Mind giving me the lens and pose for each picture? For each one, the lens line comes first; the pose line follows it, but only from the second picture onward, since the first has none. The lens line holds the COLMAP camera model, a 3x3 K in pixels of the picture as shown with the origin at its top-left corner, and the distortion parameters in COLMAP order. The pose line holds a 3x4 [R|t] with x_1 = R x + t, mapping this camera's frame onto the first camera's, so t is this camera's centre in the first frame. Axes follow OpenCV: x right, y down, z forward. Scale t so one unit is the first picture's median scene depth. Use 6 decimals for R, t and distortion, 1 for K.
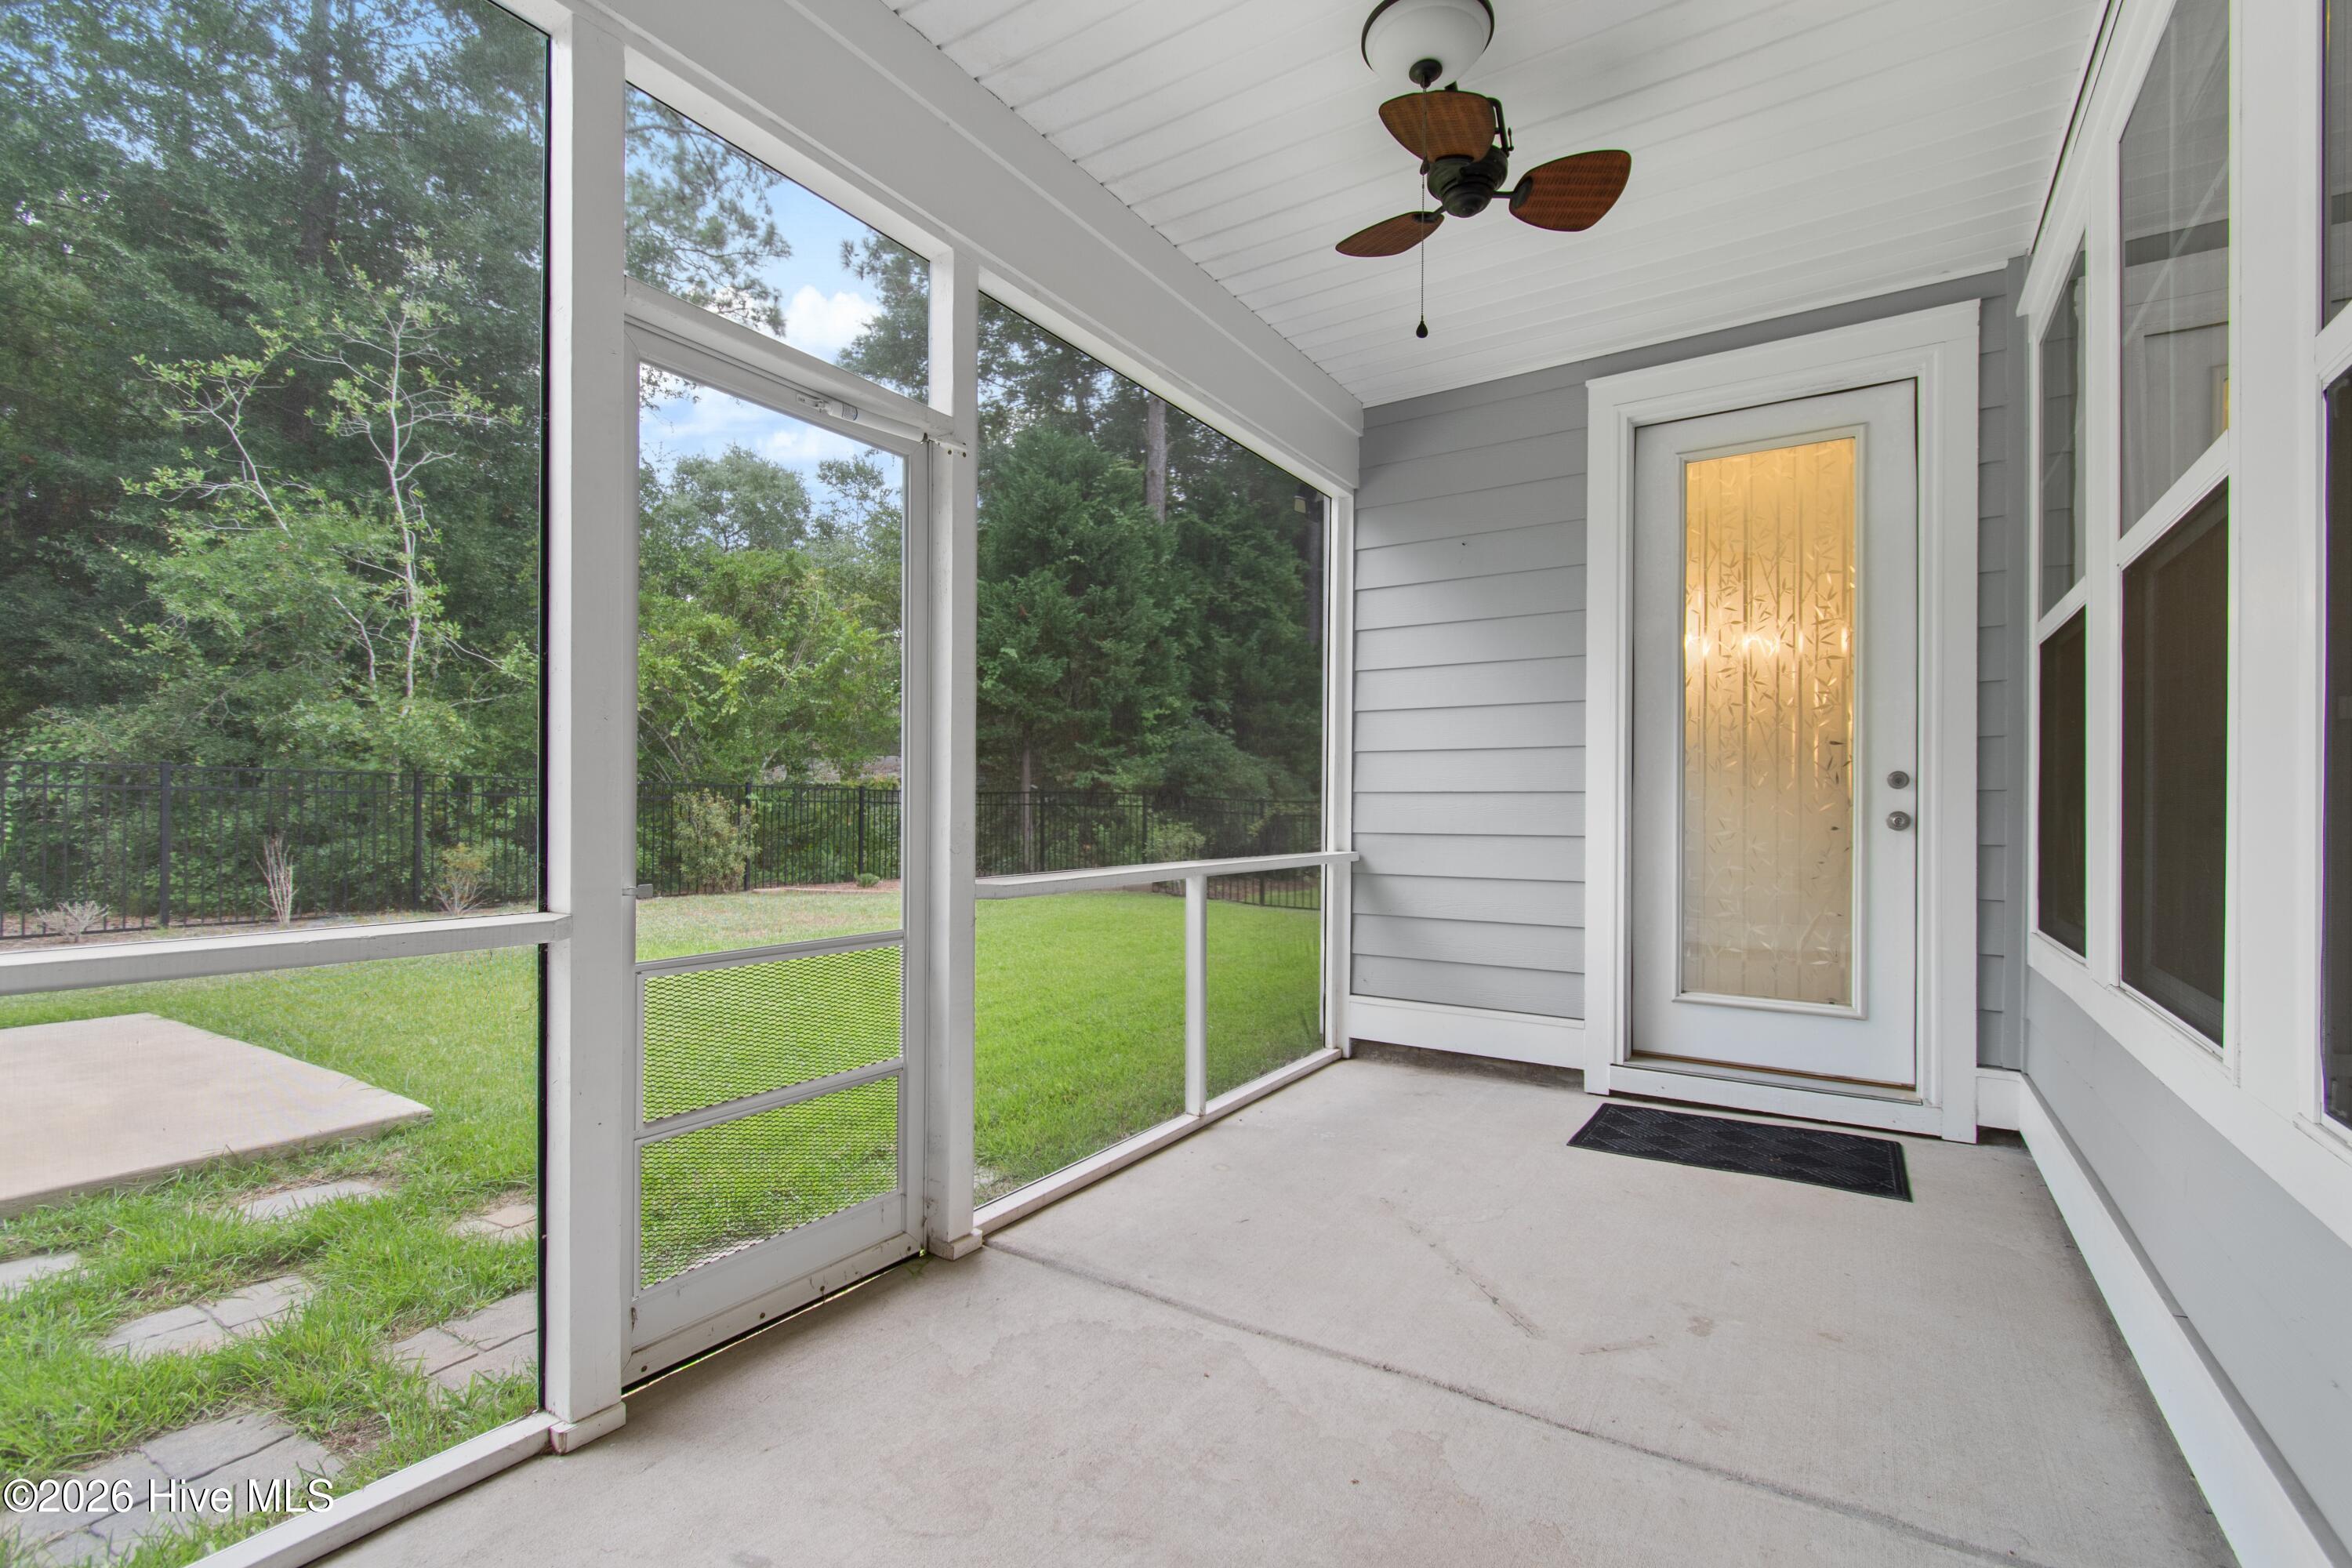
lens RADIAL K [[1032.2, 0, 1172.1], [0, 1032.2, 797.9], [0, 0, 1]] dist [0.002018, -0.000003]
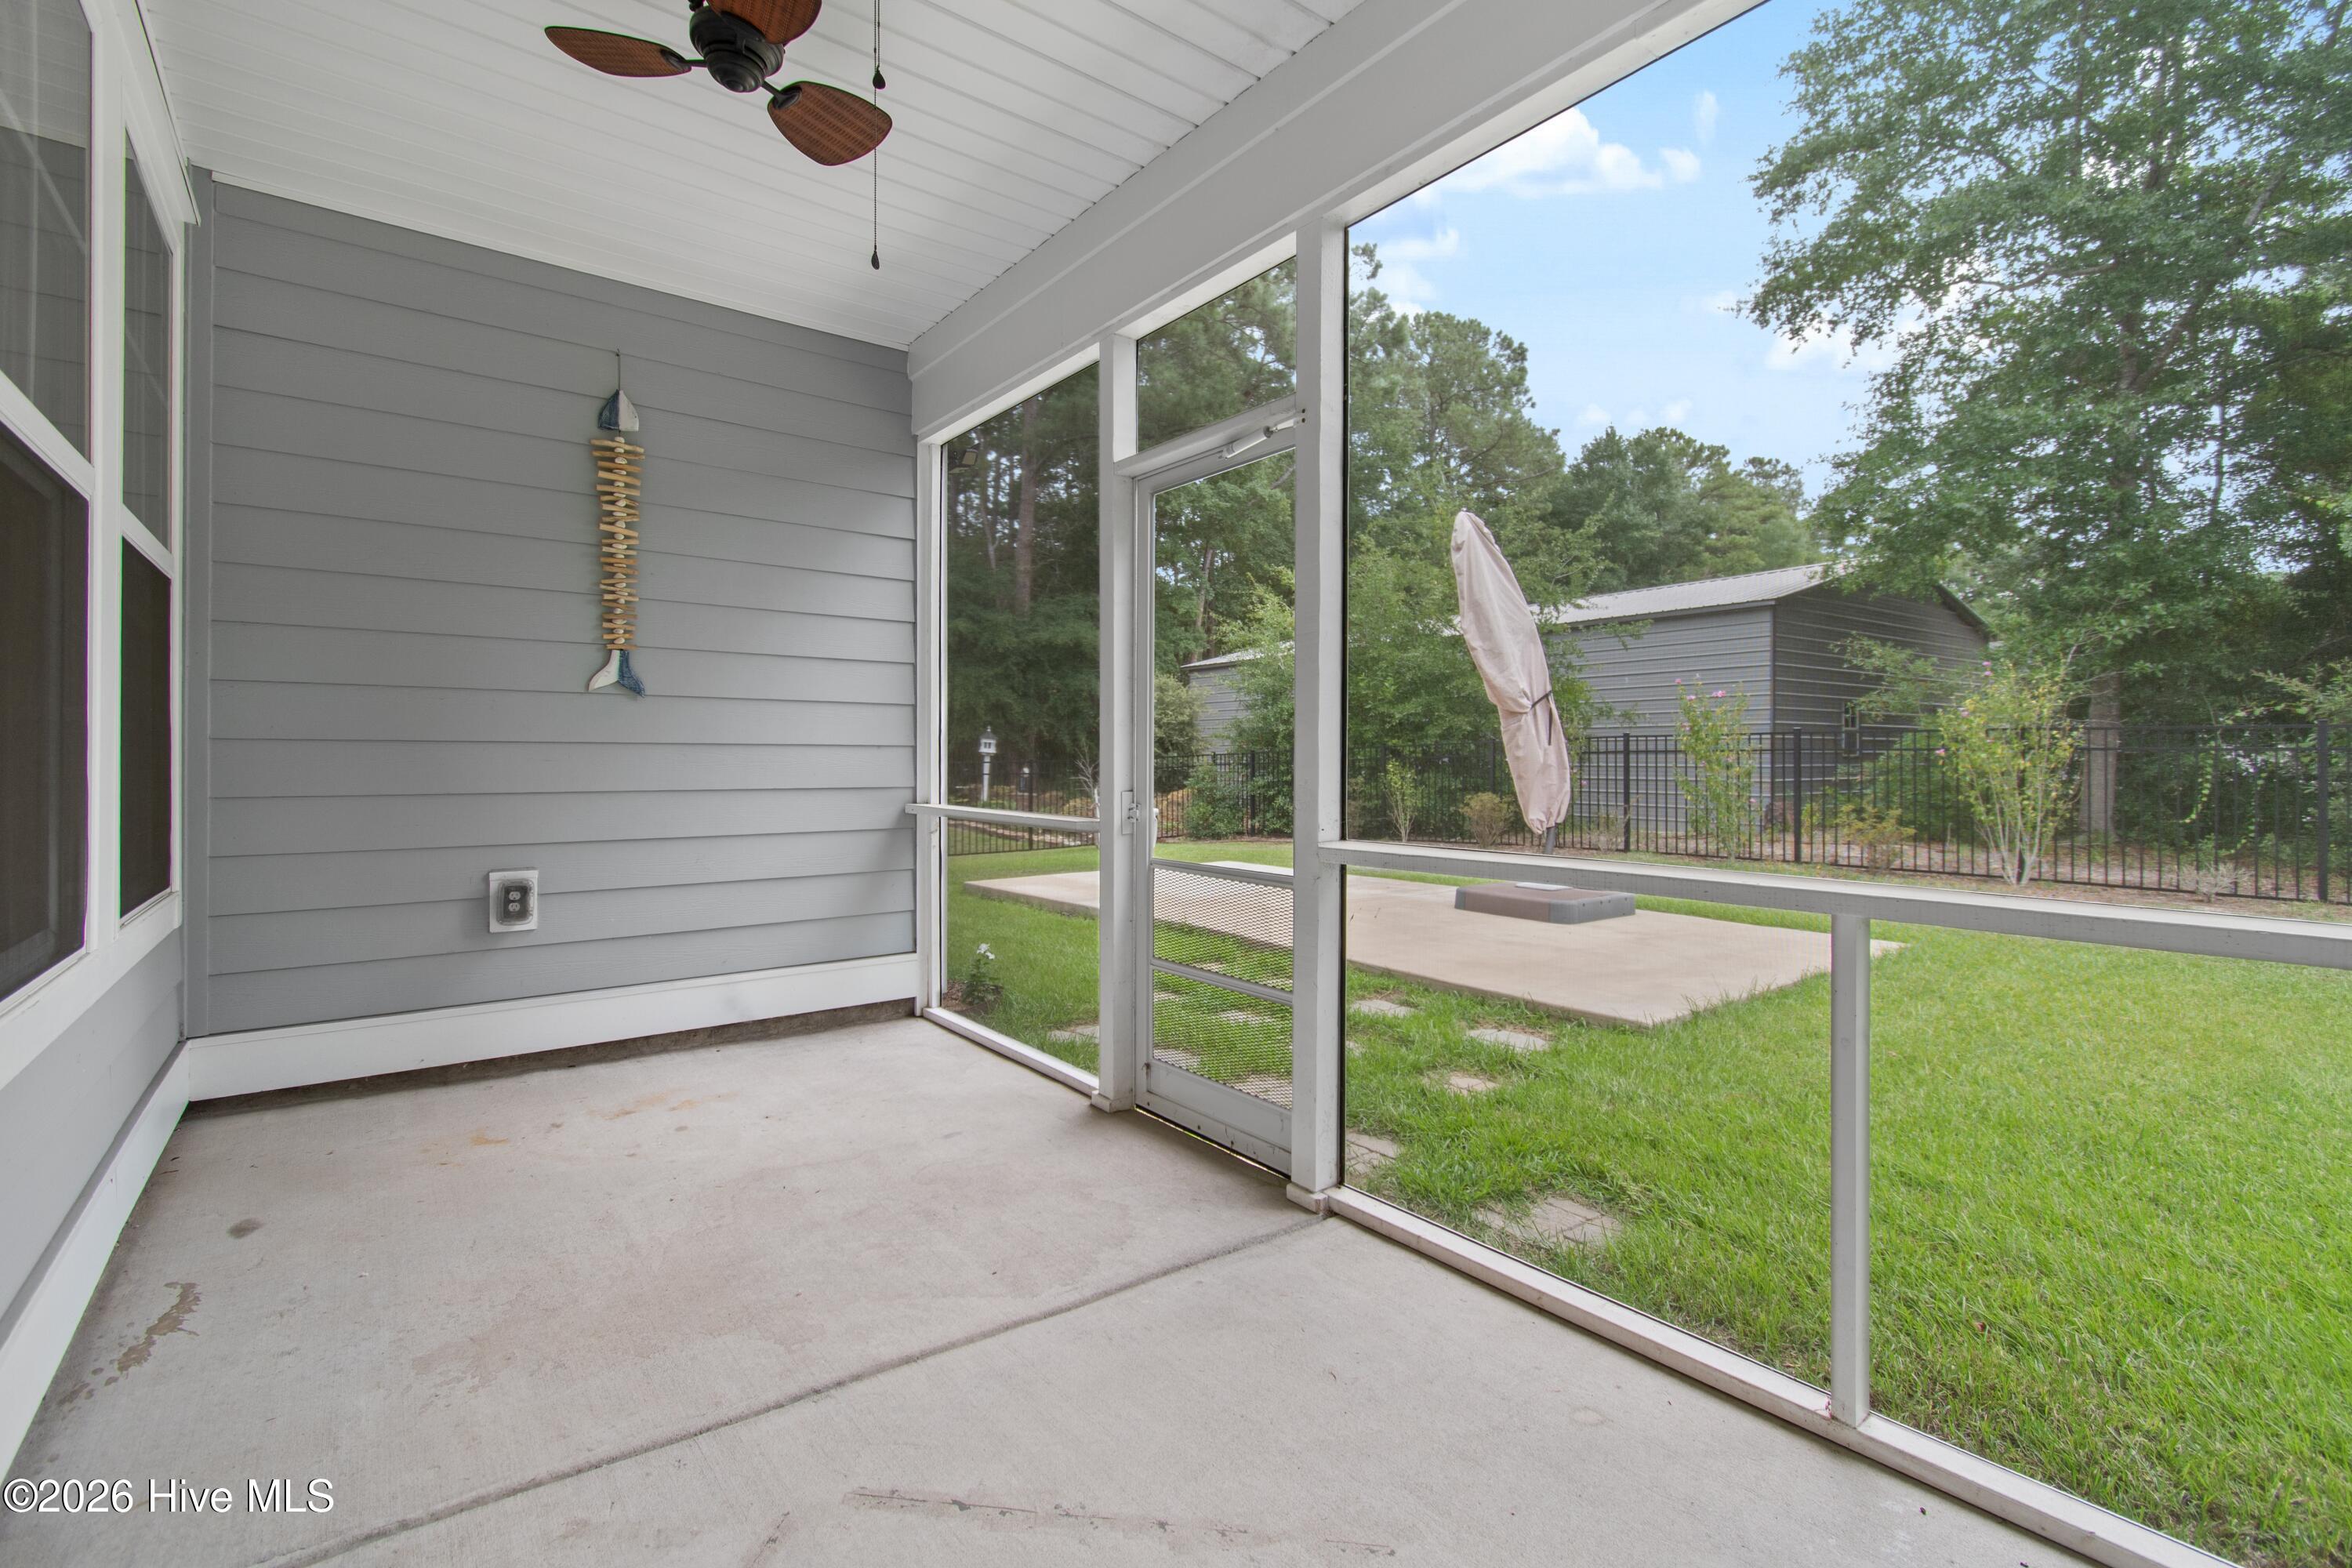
lens RADIAL K [[1032.2, 0, 1167.6], [0, 1032.2, 771.4], [0, 0, 1]] dist [0.002018, -0.000003]
pose [[-0.321321, 0.001455, -0.946969, 0.954357], [0.003326, 0.999994, 0.000408, 0.013711], [0.946964, -0.003018, -0.321324, 1.421933]]
